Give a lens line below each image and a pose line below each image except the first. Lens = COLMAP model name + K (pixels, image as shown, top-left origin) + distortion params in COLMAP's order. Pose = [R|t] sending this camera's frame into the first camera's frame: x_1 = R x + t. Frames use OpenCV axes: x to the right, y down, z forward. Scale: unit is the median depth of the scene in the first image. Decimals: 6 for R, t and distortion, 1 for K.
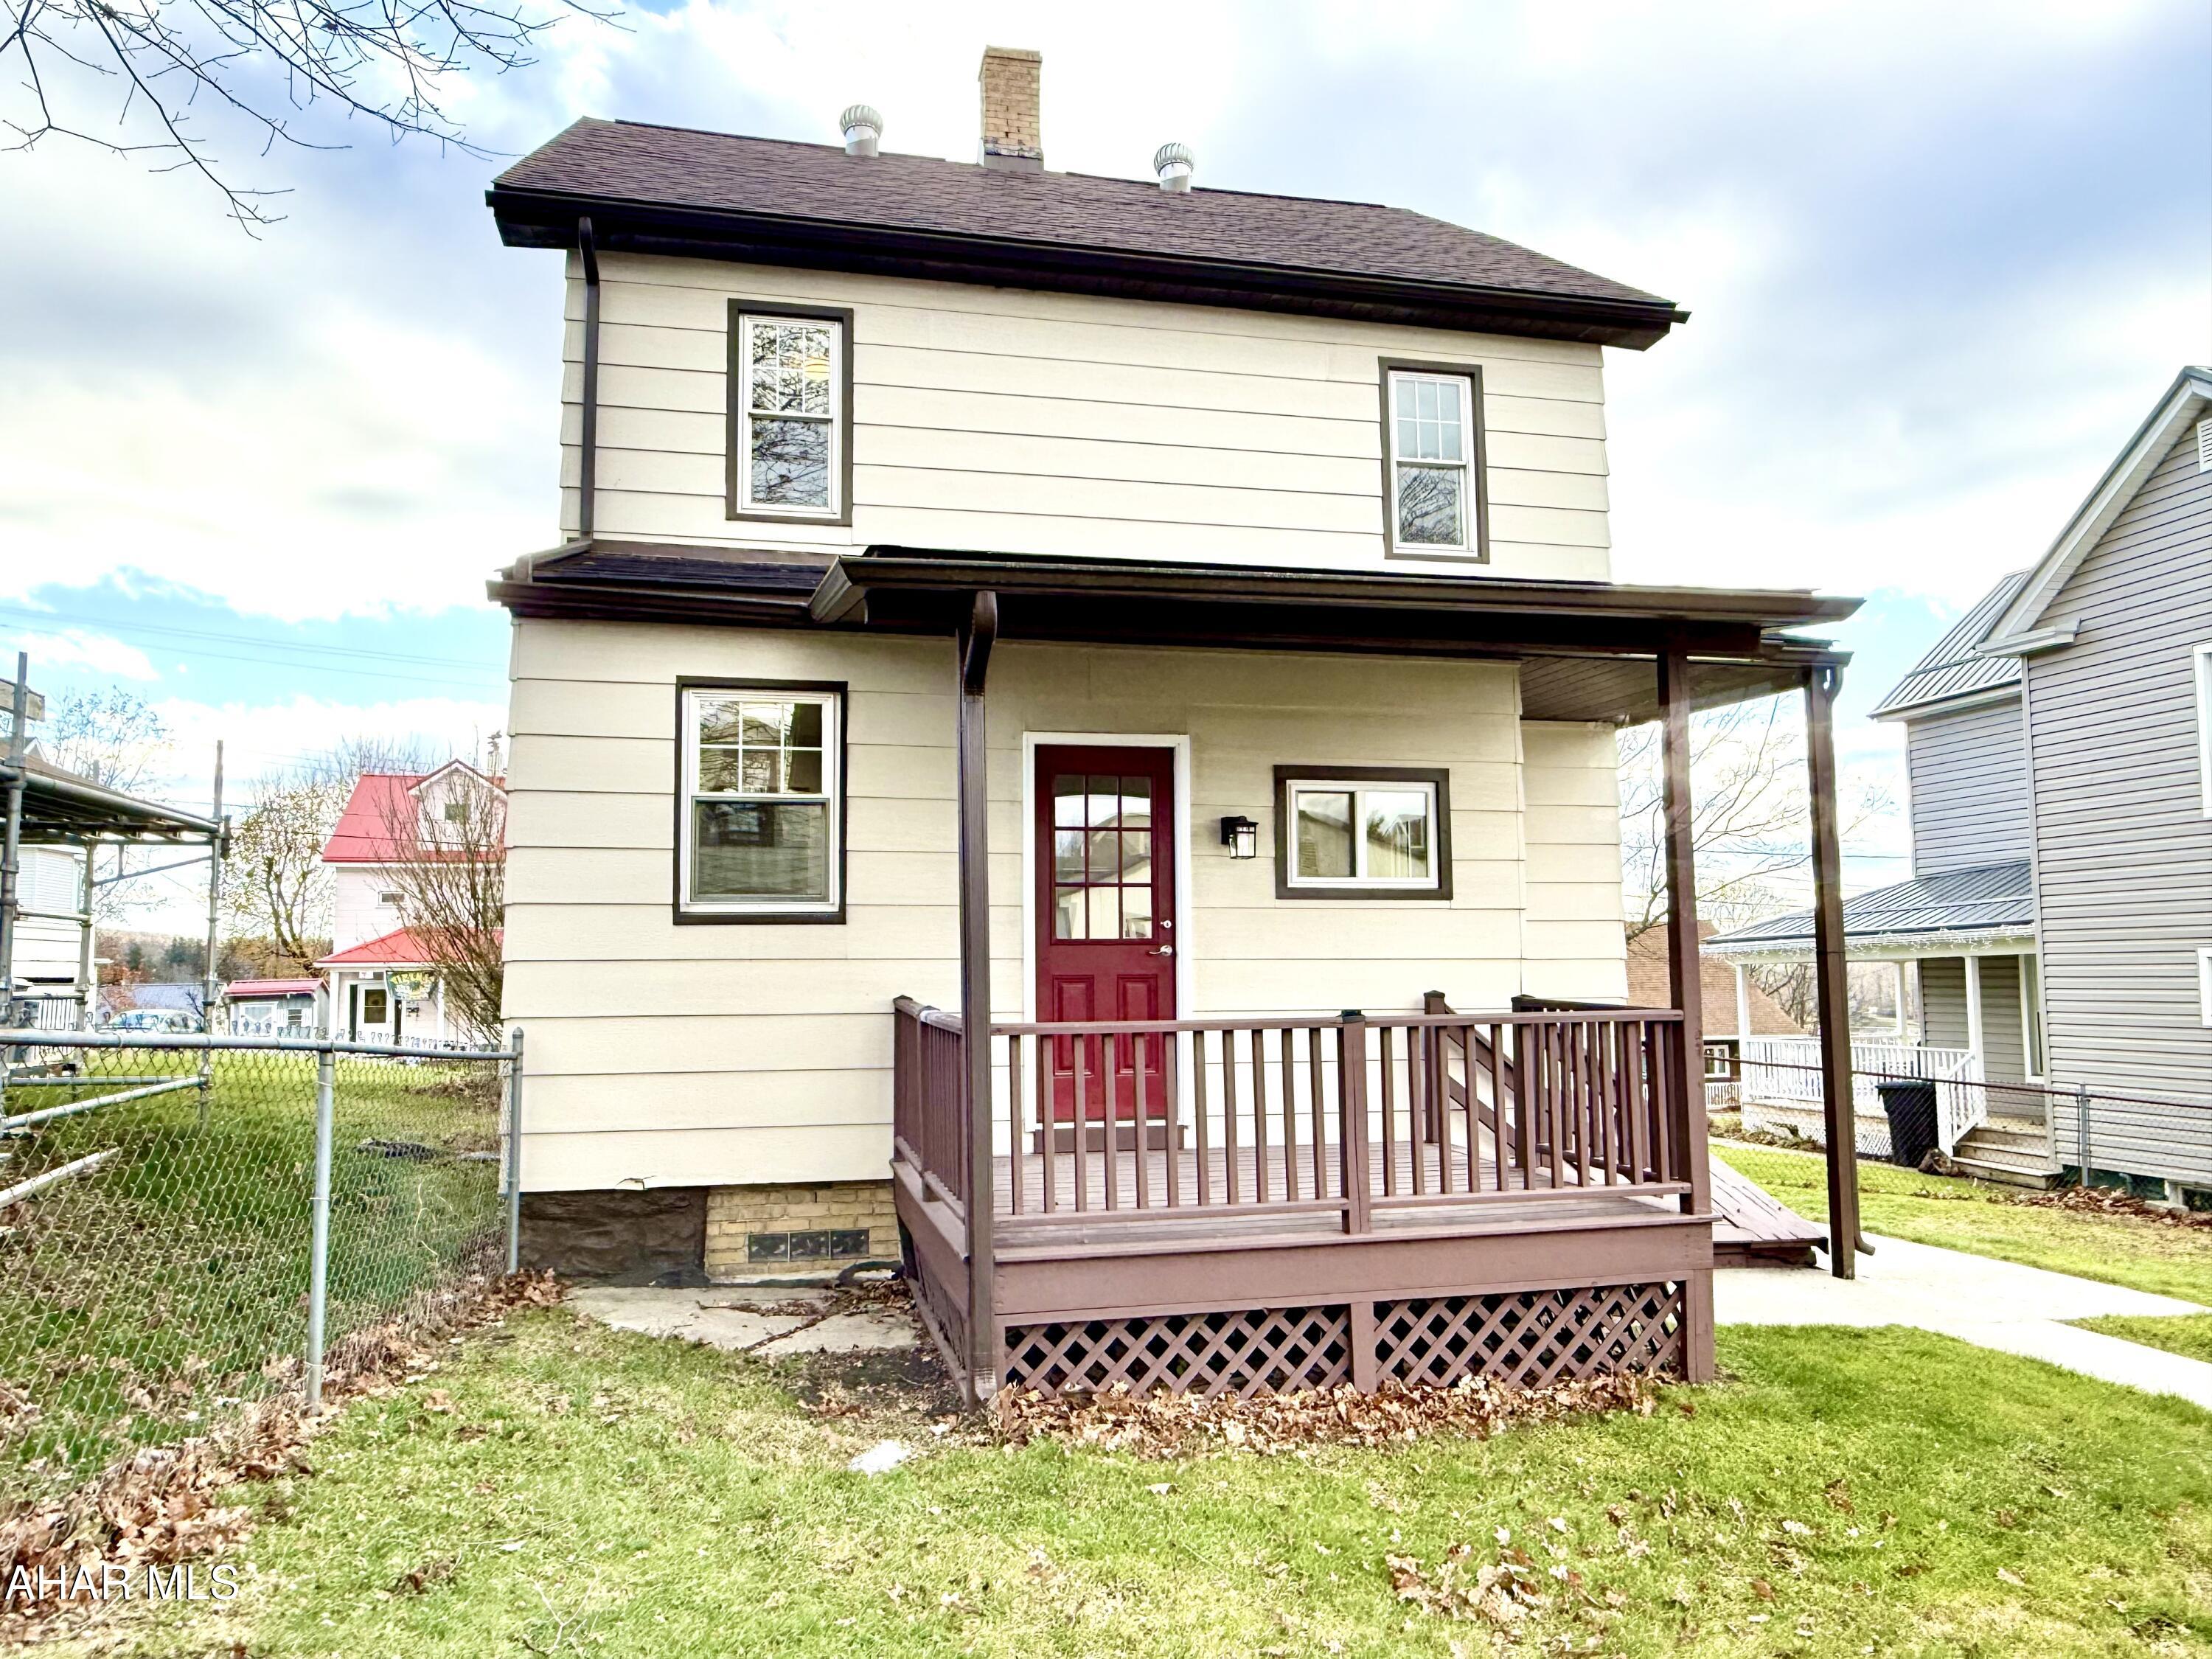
lens RADIAL K [[1548.5, 0, 1106.0], [0, 1548.5, 829.5], [0, 0, 1]] dist [0.002346, -0.000874]
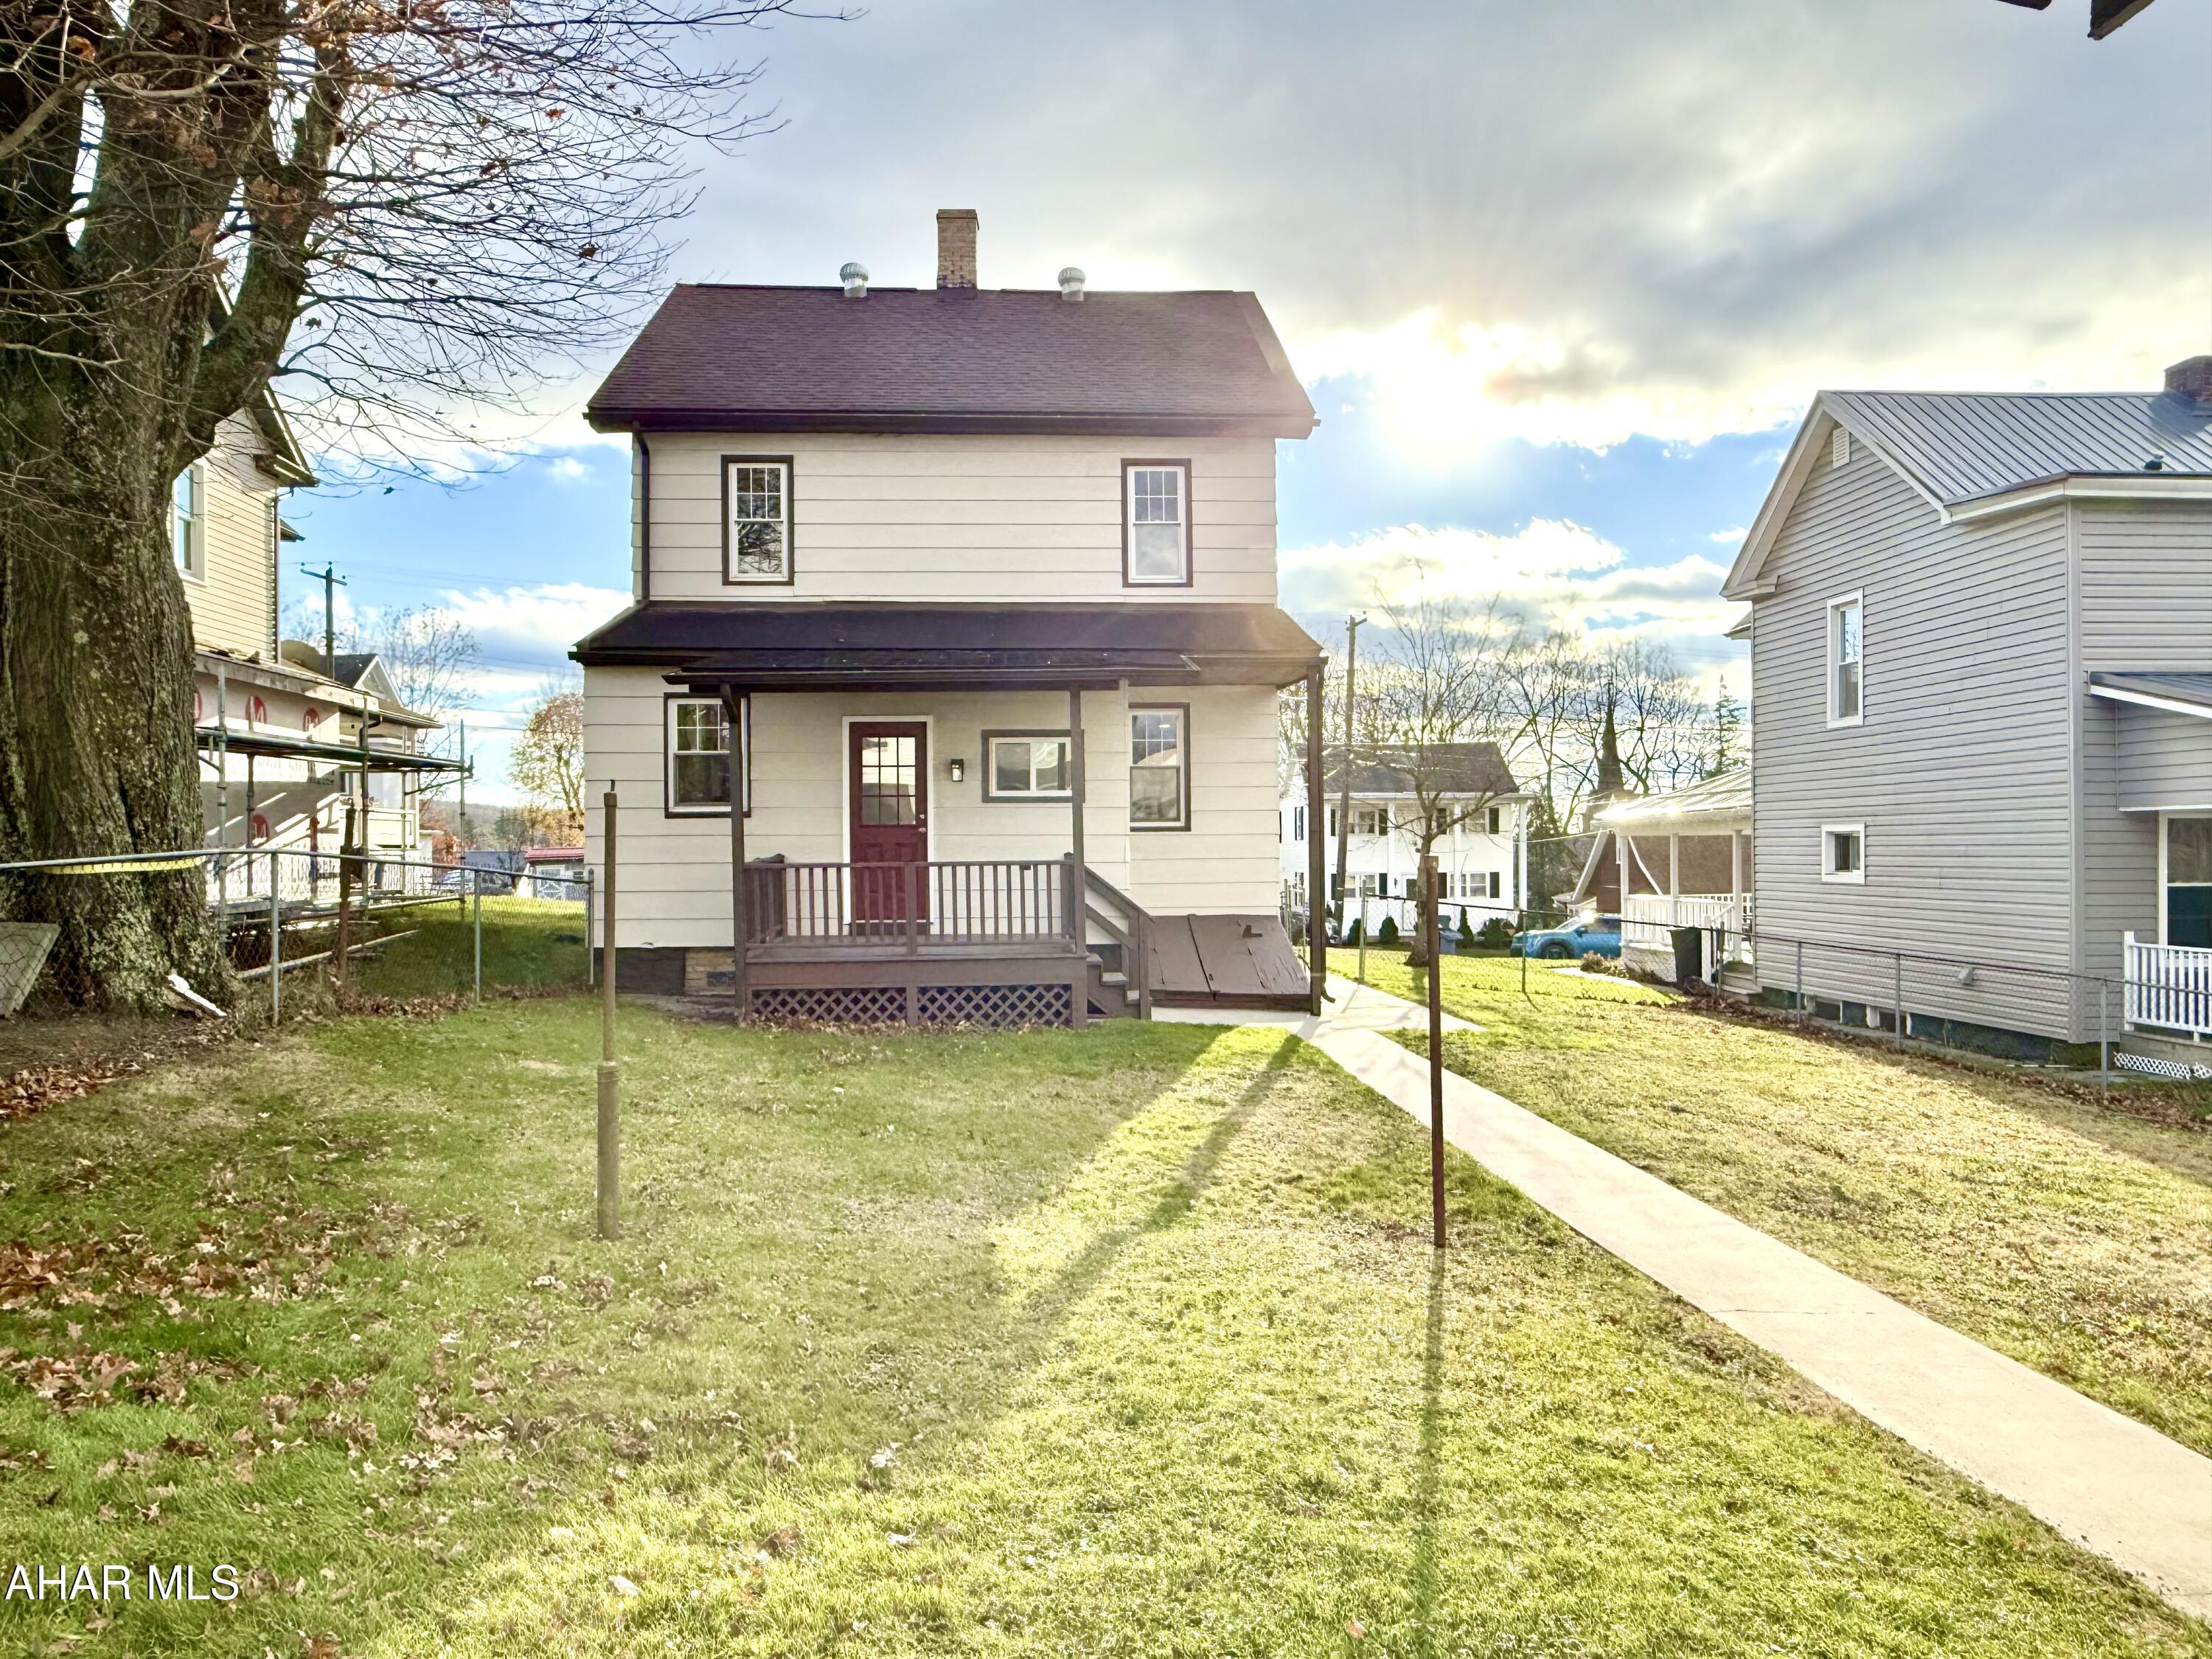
lens RADIAL K [[1548.5, 0, 1106.0], [0, 1548.5, 829.5], [0, 0, 1]] dist [0.002346, -0.000874]
pose [[0.985612, -0.000171, -0.169026, 0.572814], [0.014518, 0.996389, 0.083651, -0.076908], [0.168401, -0.084901, 0.982055, -0.805604]]
